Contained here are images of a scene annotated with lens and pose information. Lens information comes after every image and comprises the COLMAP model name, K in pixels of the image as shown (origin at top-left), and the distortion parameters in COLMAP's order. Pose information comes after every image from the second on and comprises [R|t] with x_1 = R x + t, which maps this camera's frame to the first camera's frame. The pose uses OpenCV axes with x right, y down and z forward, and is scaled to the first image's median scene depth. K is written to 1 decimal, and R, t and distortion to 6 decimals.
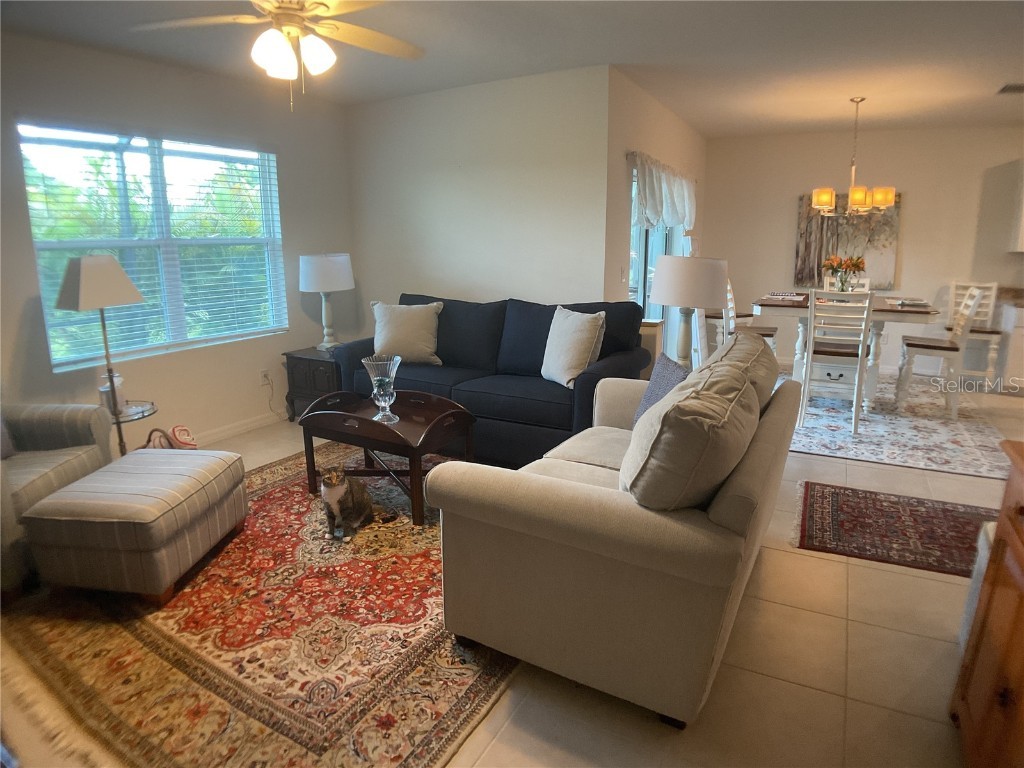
lens RADIAL K [[587.4, 0, 511.5], [0, 587.4, 384.4], [0, 0, 1]] dist [-0.083878, -0.001734]
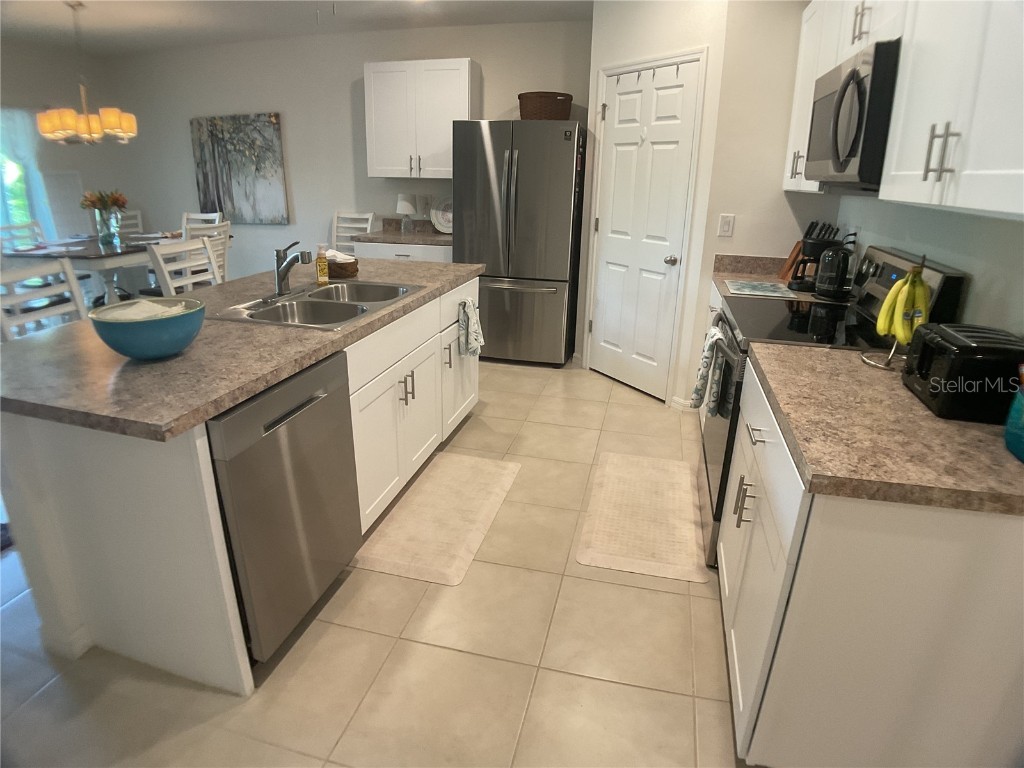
lens RADIAL K [[587.4, 0, 508.7], [0, 587.4, 385.6], [0, 0, 1]] dist [-0.083878, -0.001734]
pose [[0.967481, -0.058204, 0.246157, 1.175703], [0.030324, 0.992836, 0.115573, -0.013042], [-0.251120, -0.104350, 0.962315, 0.003711]]
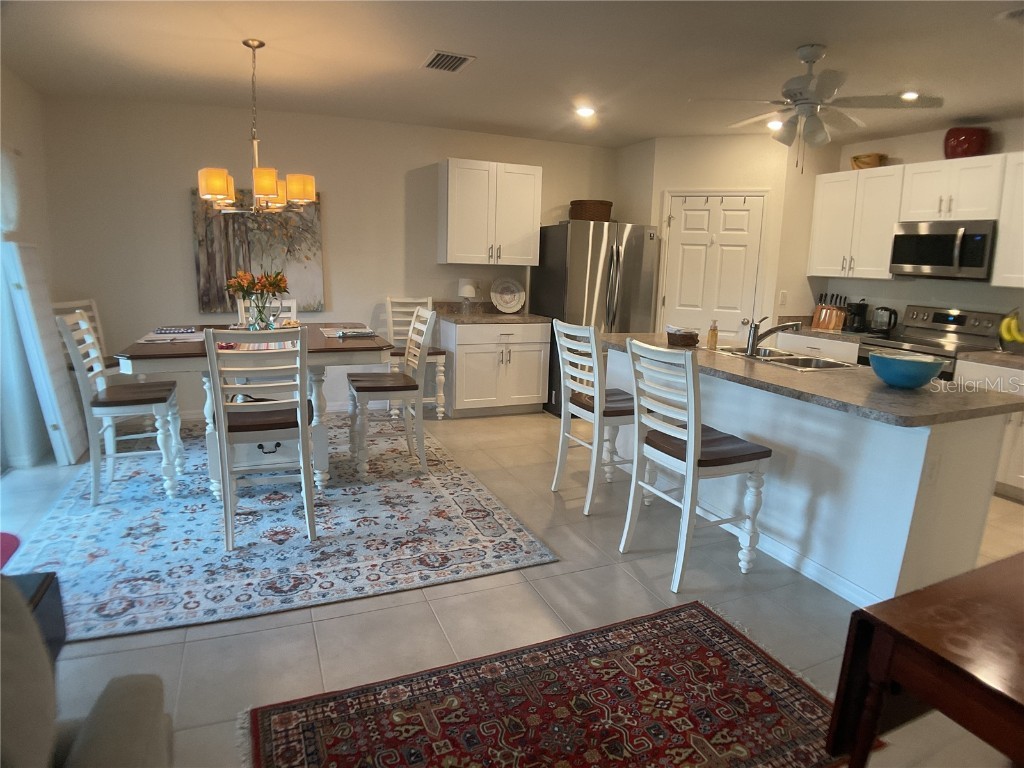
lens RADIAL K [[587.4, 0, 506.2], [0, 587.4, 384.0], [0, 0, 1]] dist [-0.083878, -0.001734]
pose [[0.619250, -0.129255, 0.774482, 0.261135], [0.148845, 0.987797, 0.045844, -0.094765], [-0.770957, 0.086889, 0.630932, 0.412043]]
